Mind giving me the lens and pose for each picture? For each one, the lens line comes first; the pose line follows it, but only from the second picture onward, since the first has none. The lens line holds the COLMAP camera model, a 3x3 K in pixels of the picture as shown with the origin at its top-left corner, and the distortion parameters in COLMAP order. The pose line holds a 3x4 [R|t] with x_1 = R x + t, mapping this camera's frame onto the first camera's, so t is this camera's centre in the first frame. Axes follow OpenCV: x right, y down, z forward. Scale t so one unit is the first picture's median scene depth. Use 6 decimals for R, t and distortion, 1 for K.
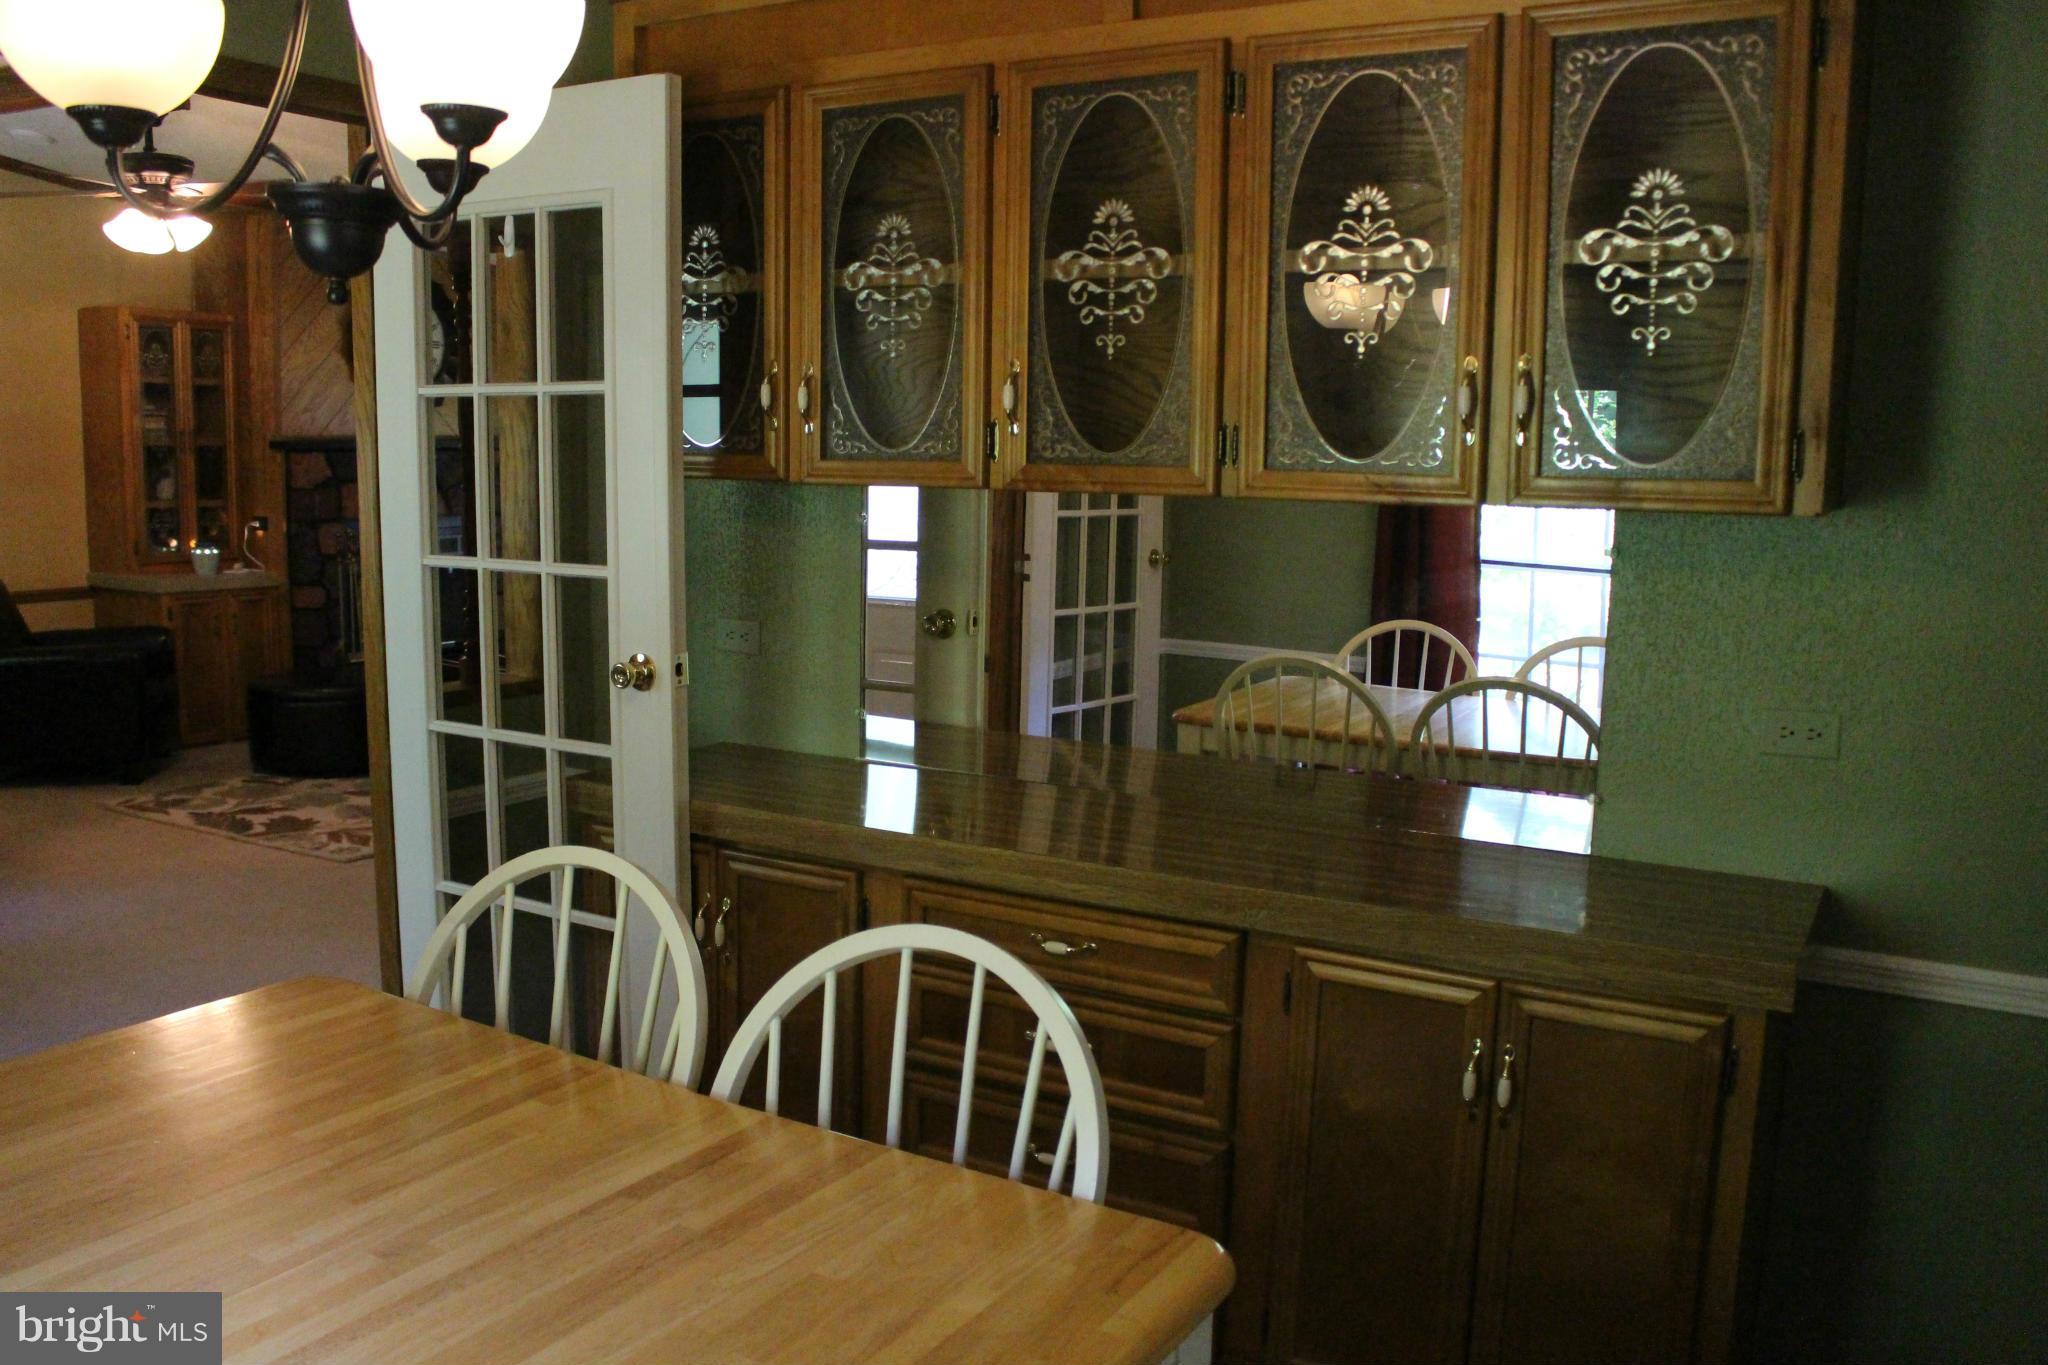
lens RADIAL K [[1719.4, 0, 1021.1], [0, 1719.4, 691.0], [0, 0, 1]] dist [-0.081263, 0.026231]
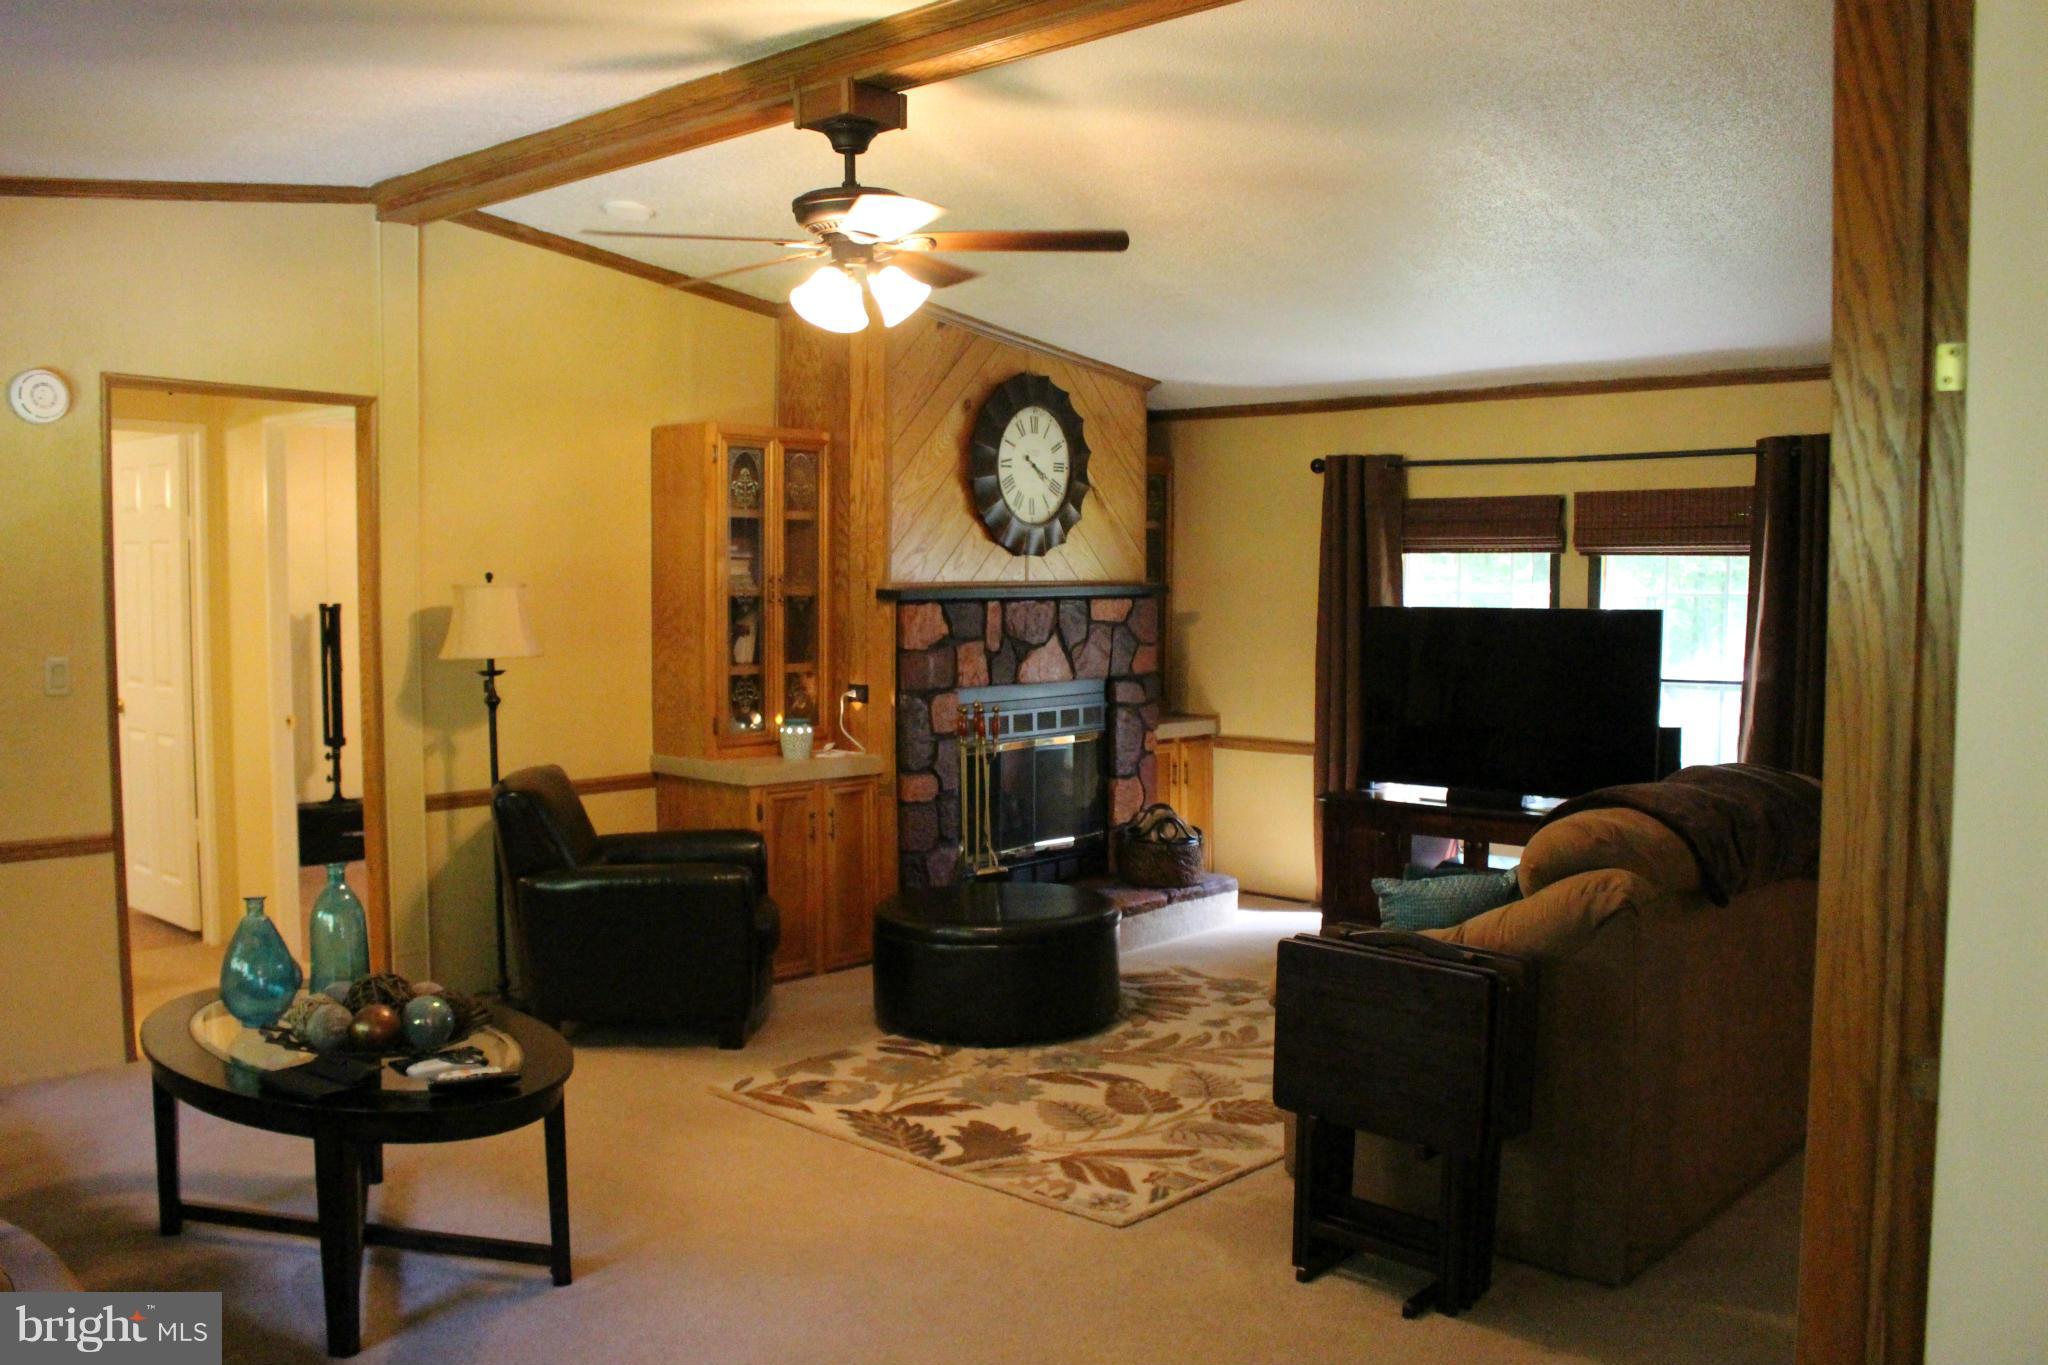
lens RADIAL K [[1719.4, 0, 1027.1], [0, 1719.4, 677.7], [0, 0, 1]] dist [-0.081263, 0.026231]
pose [[0.981462, -0.003269, -0.191628, -0.224769], [-0.012376, 0.996686, -0.080393, -0.043981], [0.191256, 0.081274, 0.978170, 0.237284]]
